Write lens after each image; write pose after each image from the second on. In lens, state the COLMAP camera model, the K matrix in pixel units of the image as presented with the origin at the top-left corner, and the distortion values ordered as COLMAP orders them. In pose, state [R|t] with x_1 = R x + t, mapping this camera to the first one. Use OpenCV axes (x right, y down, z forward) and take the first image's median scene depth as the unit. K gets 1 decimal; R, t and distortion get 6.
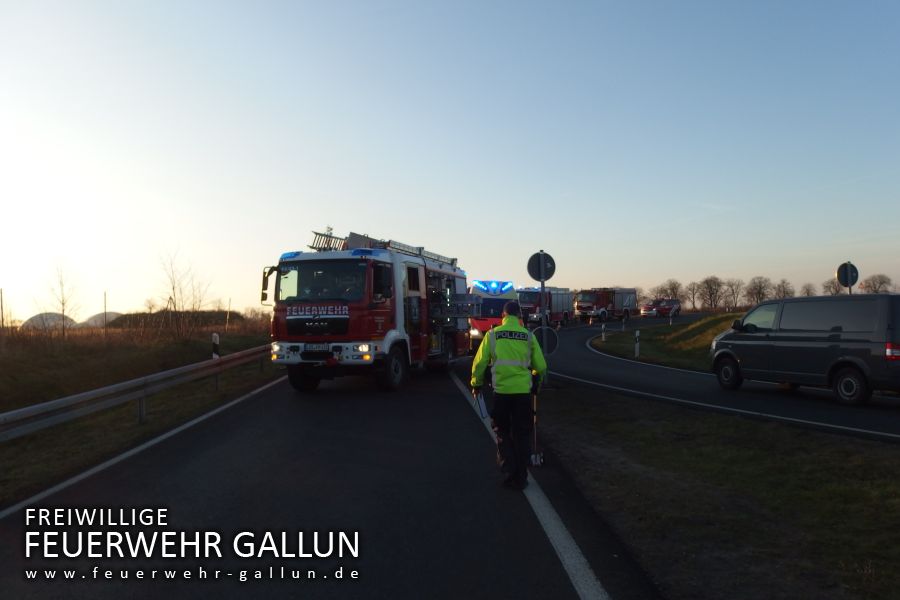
lens RADIAL K [[719.5, 0, 449.2], [0, 719.5, 314.3], [0, 0, 1]] dist [-0.049409, 0.015330]
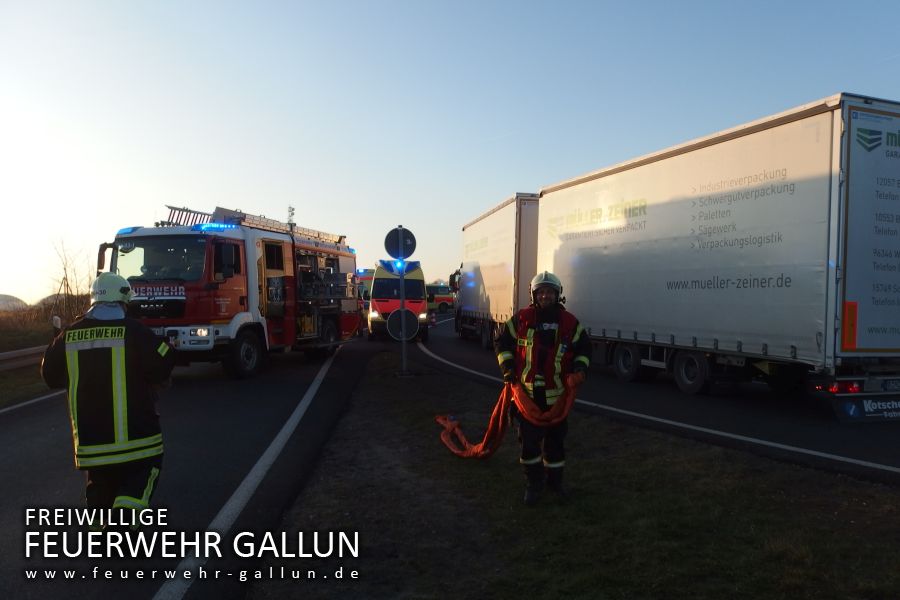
lens RADIAL K [[719.5, 0, 449.2], [0, 719.5, 314.3], [0, 0, 1]] dist [-0.049409, 0.015330]
pose [[0.998949, -0.002073, 0.045791, 0.145861], [0.000874, 0.999657, 0.026192, 0.000476], [-0.045829, -0.026125, 0.998608, 0.073728]]
